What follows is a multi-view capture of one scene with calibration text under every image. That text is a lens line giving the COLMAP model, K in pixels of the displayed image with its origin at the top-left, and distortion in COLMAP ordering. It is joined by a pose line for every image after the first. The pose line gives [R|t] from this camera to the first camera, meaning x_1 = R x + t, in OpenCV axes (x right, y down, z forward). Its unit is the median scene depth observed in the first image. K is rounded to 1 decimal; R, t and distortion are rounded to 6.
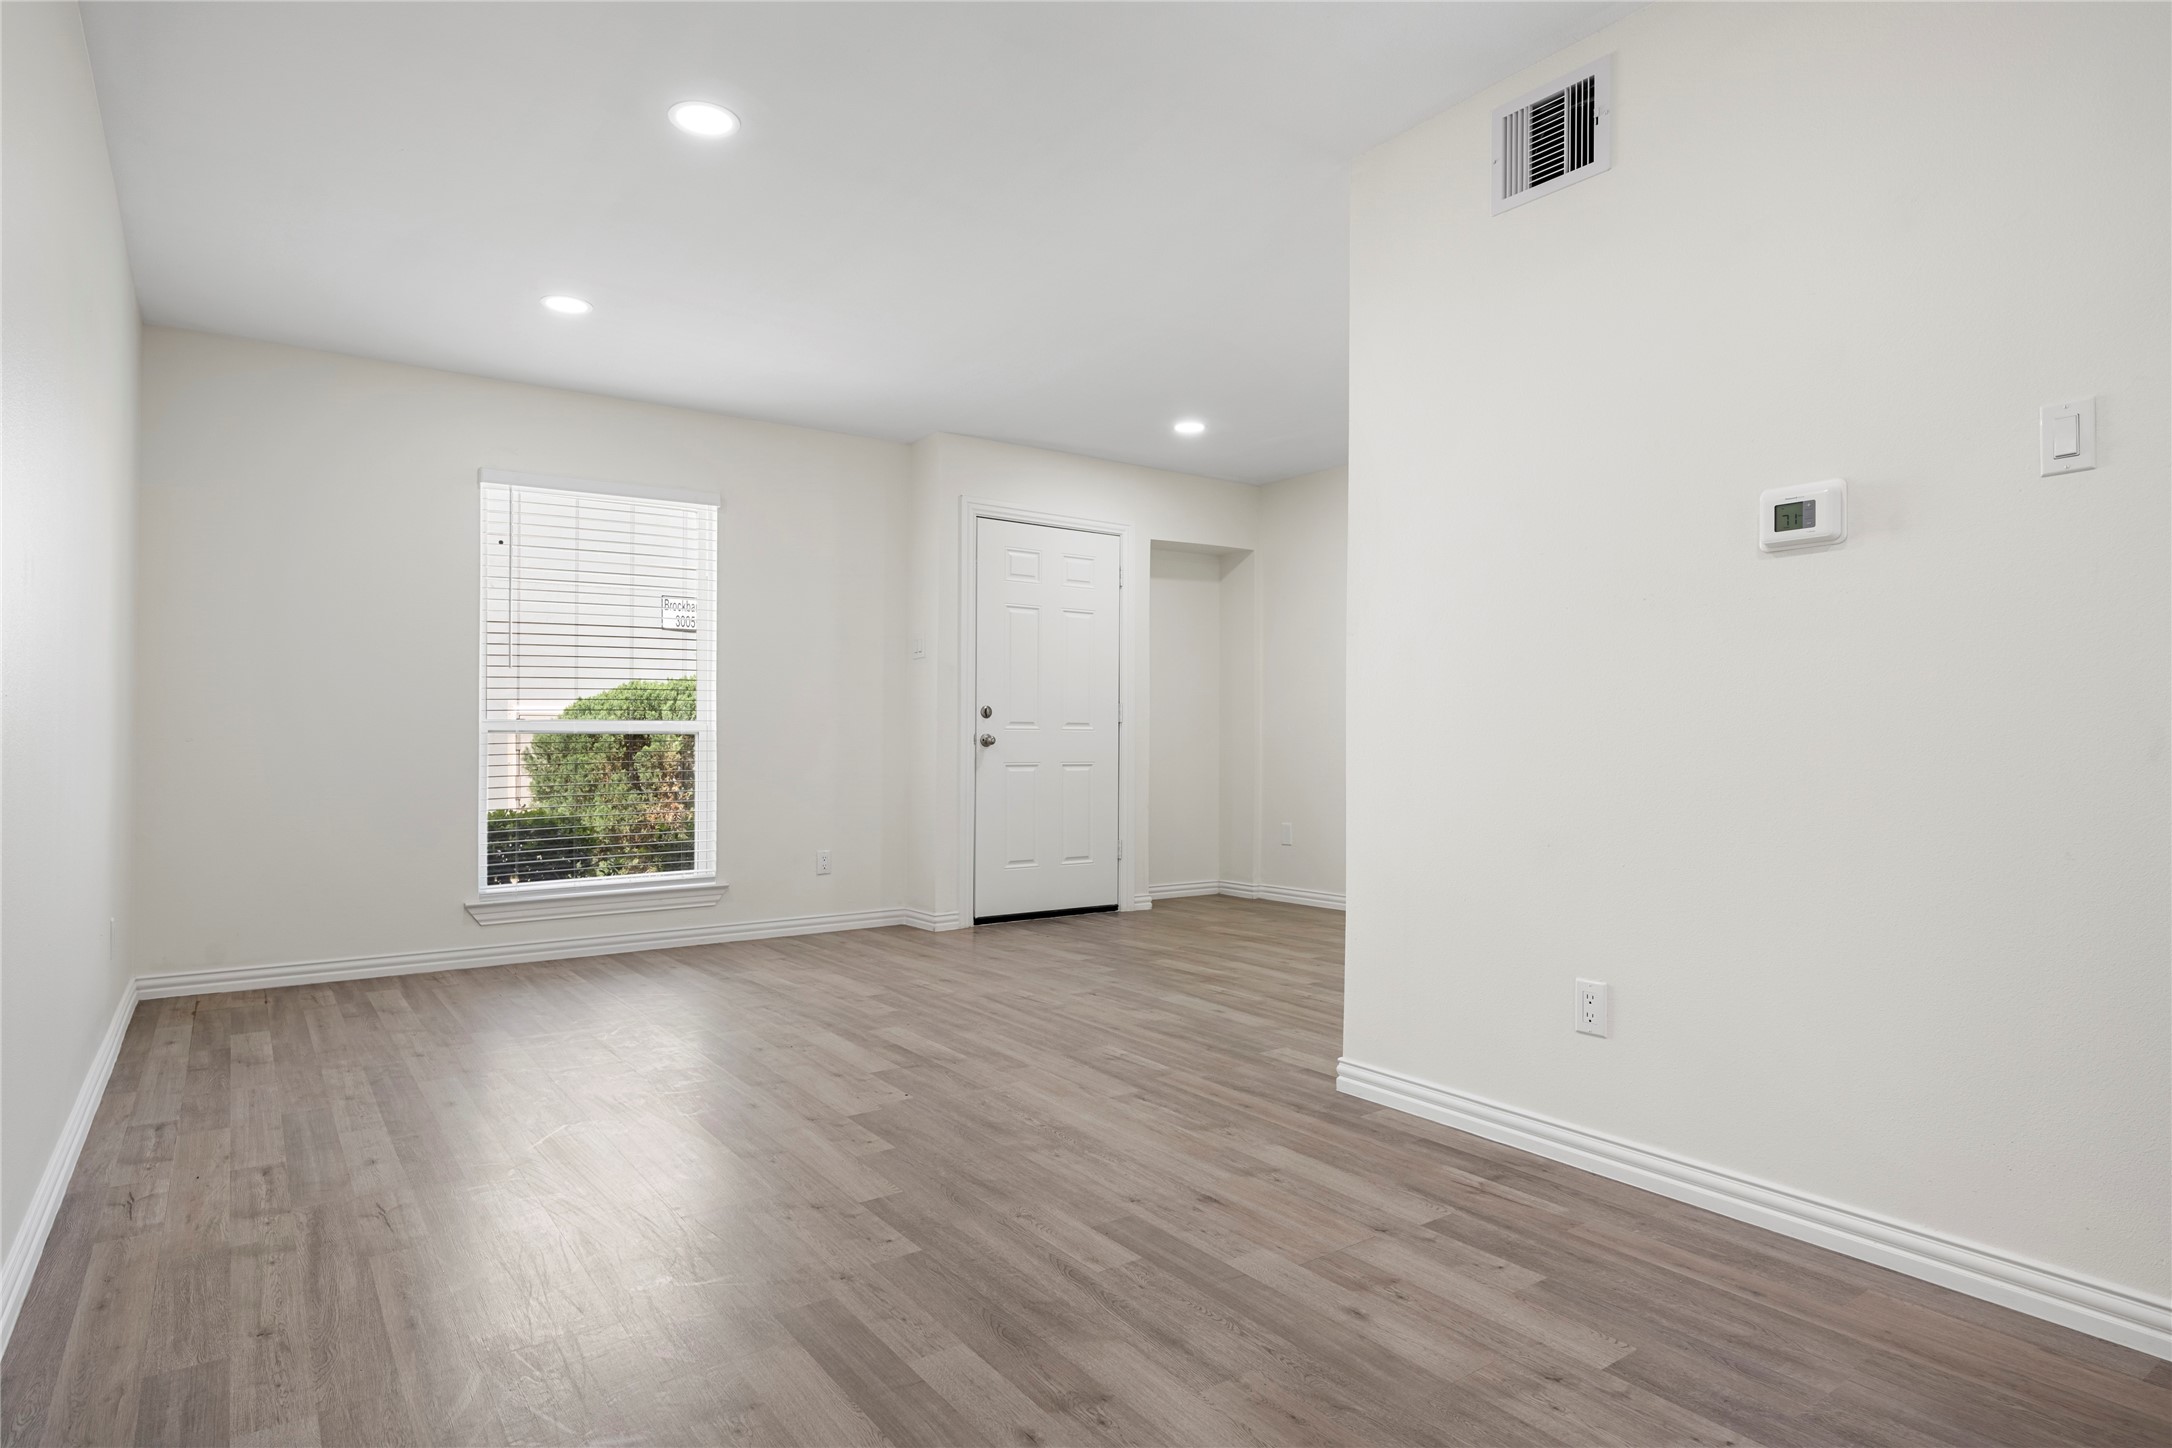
lens RADIAL K [[1179.8, 0, 1090.4], [0, 1179.8, 710.6], [0, 0, 1]] dist [0.002709, -0.007512]
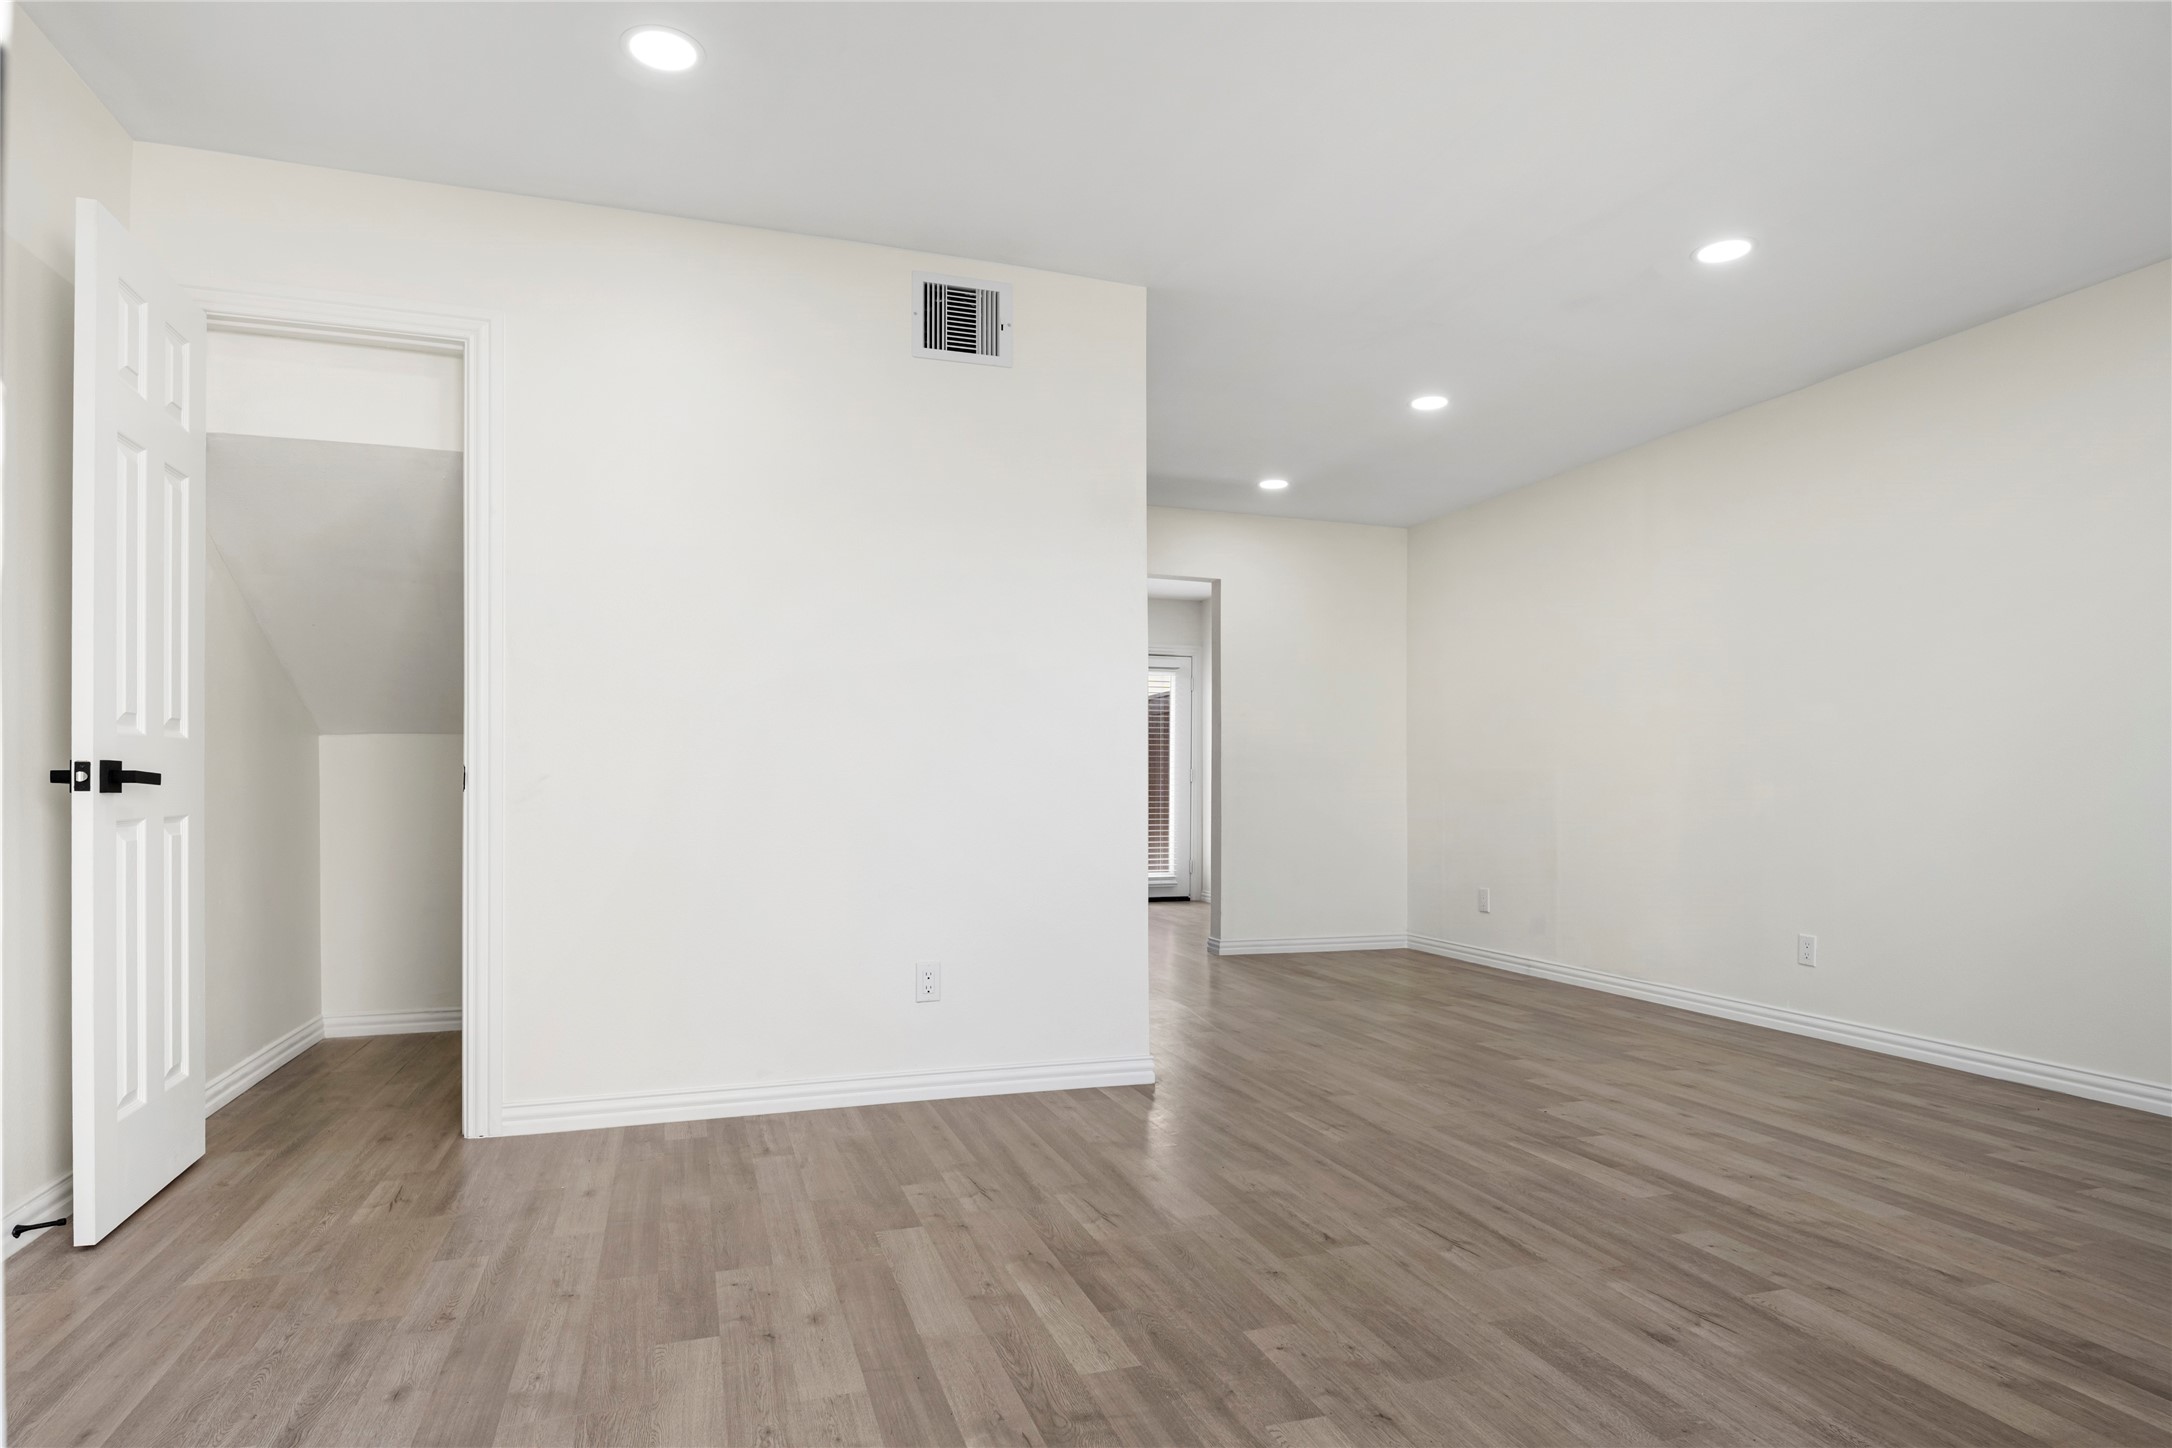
lens RADIAL K [[1179.8, 0, 1076.7], [0, 1179.8, 787.0], [0, 0, 1]] dist [0.002709, -0.007512]
pose [[-0.952305, -0.005716, 0.305093, -0.046543], [-0.015024, 0.999490, -0.028171, 0.039193], [-0.304776, -0.031411, -0.951906, 1.370278]]
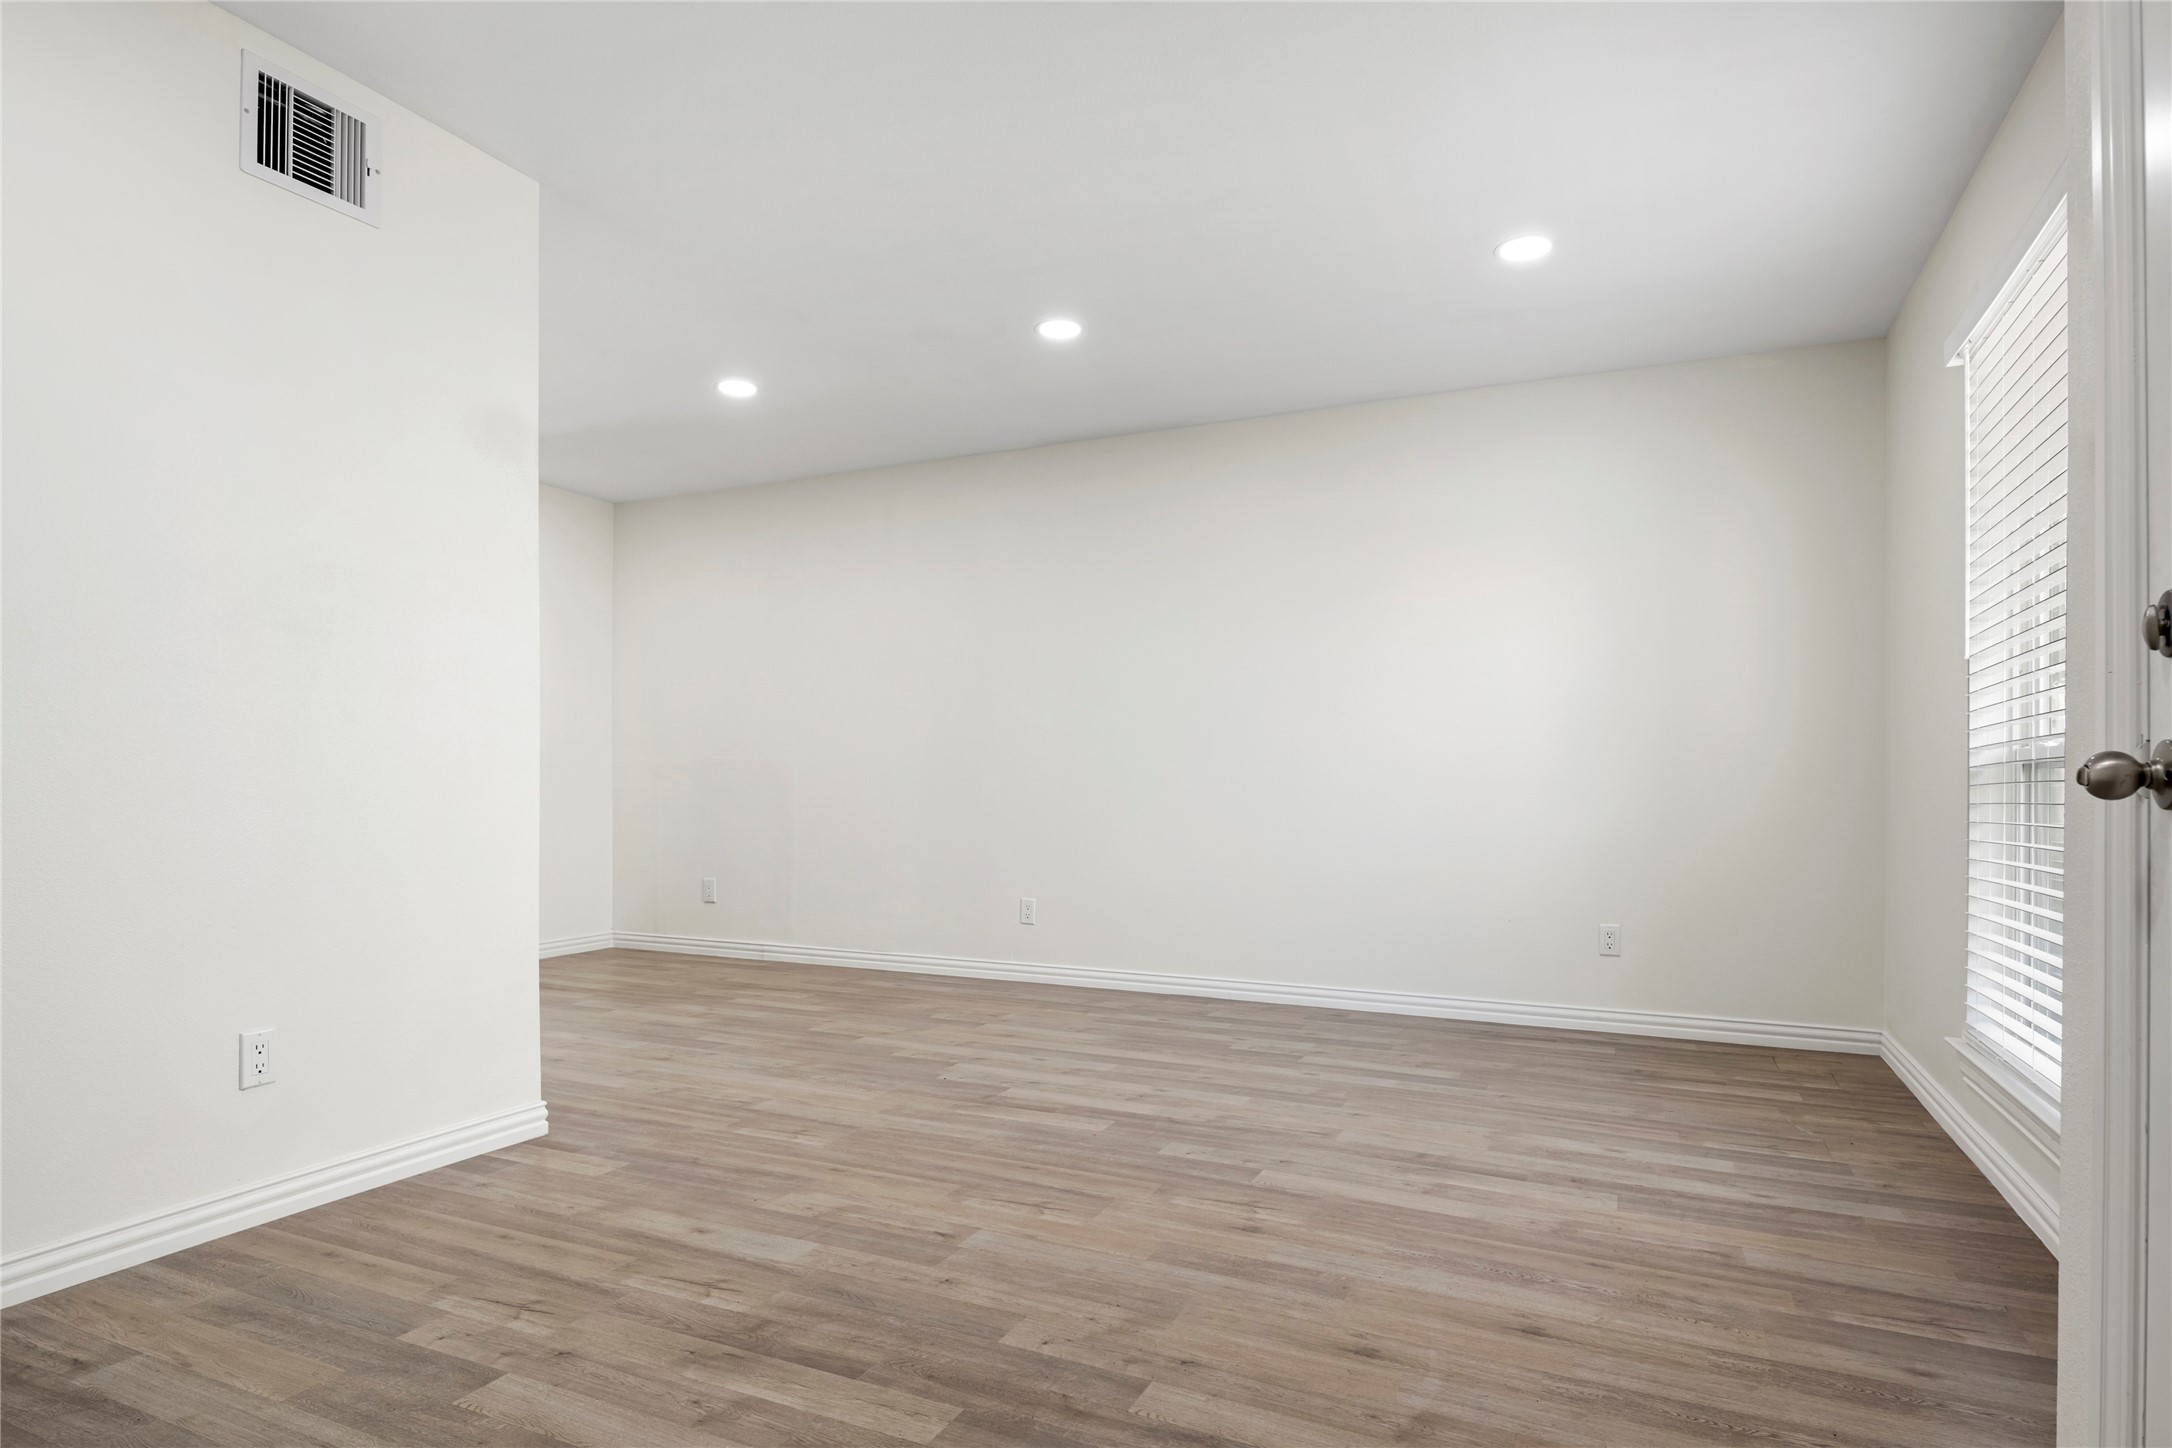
lens RADIAL K [[1179.8, 0, 1069.1], [0, 1179.8, 774.3], [0, 0, 1]] dist [0.002709, -0.007512]
pose [[-0.881621, -0.004891, -0.471933, 0.185899], [0.010495, 0.999496, -0.029963, 0.035497], [0.471842, -0.031368, -0.881125, 1.328261]]
